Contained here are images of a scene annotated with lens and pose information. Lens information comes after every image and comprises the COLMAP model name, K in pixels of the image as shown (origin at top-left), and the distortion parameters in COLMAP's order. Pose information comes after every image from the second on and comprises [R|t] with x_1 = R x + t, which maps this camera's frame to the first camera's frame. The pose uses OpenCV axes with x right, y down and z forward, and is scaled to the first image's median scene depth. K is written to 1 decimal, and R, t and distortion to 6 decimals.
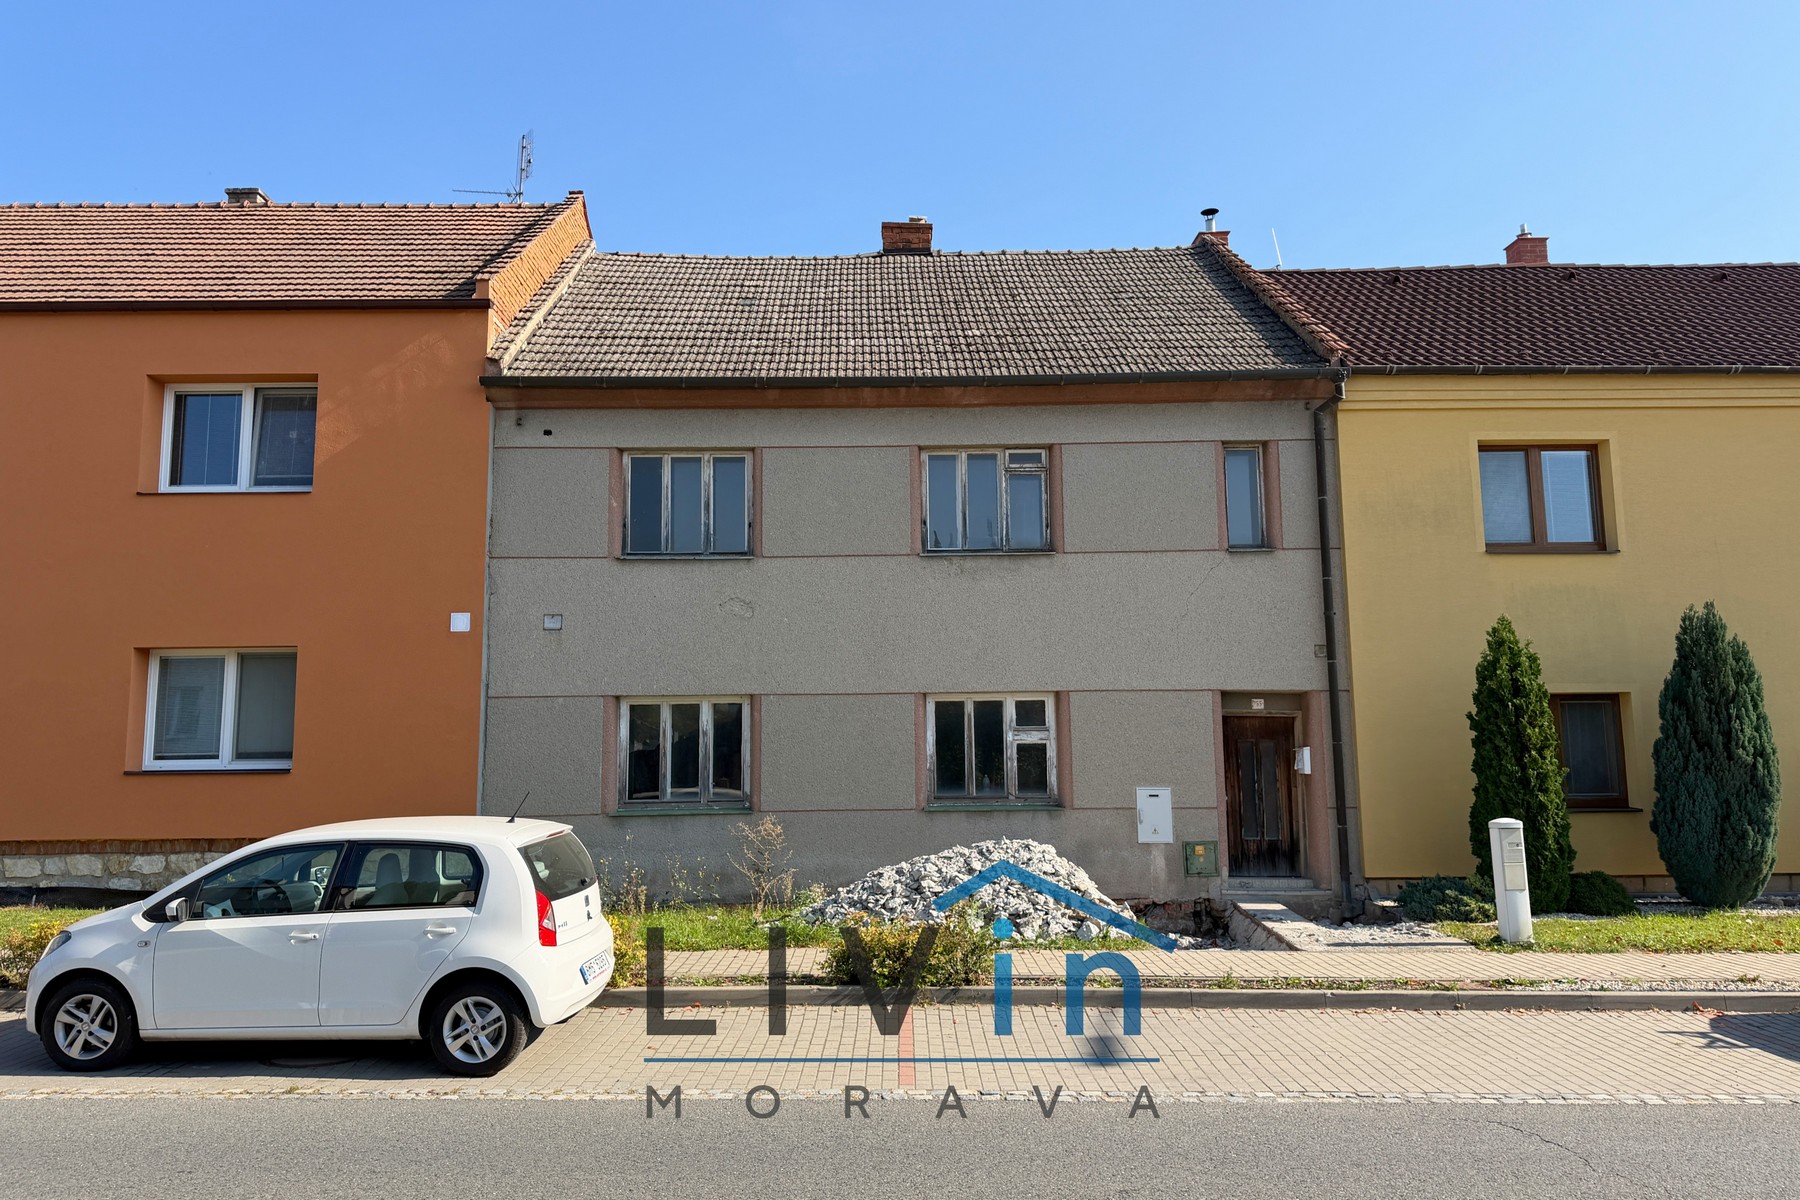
lens RADIAL K [[1220.1, 0, 890.3], [0, 1220.1, 595.5], [0, 0, 1]] dist [0.065150, -0.079545]
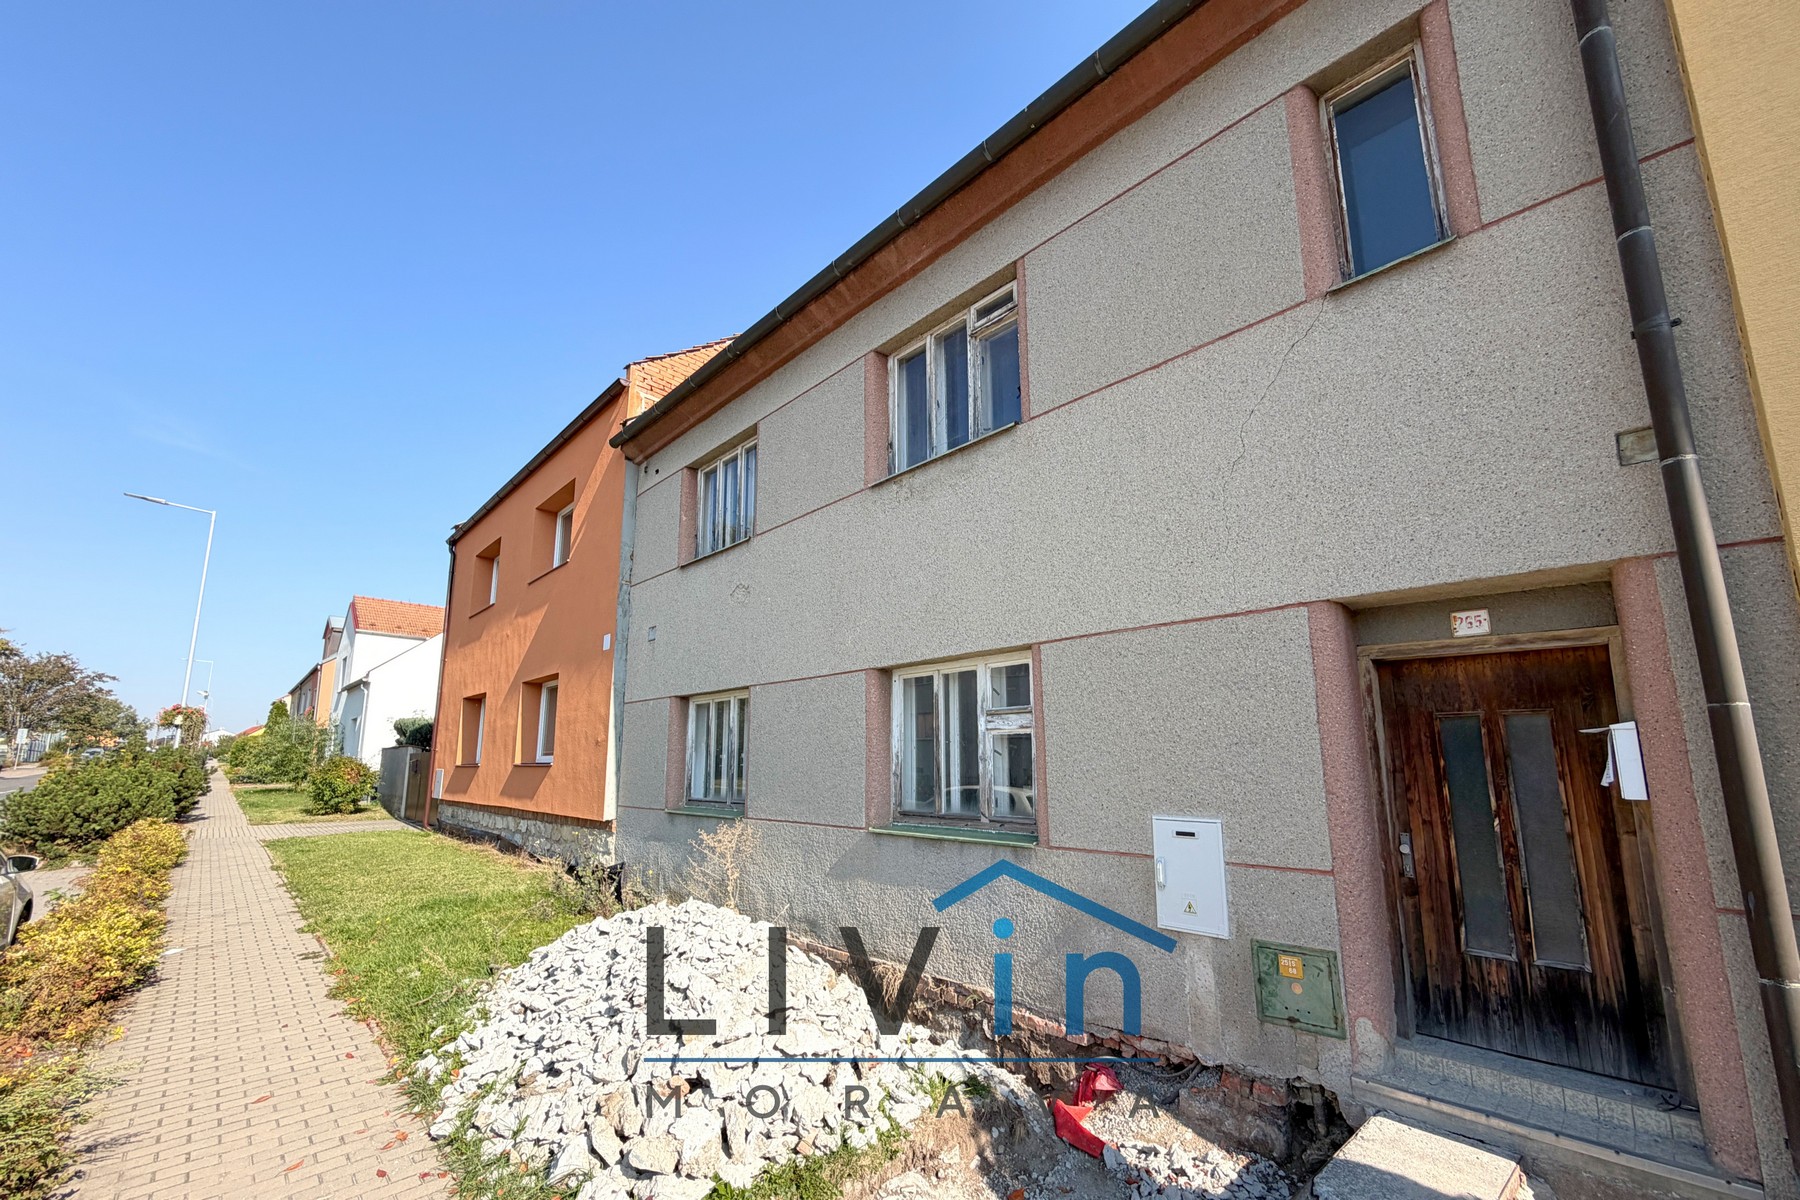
lens RADIAL K [[710.5, 0, 891.3], [0, 710.5, 647.6], [0, 0, 1]] dist [-0.001030, 0.000685]
pose [[0.703587, -0.107974, -0.702358, 0.331729], [0.093130, 0.993875, -0.059497, 0.093139], [0.704480, -0.023549, 0.709333, 0.700043]]
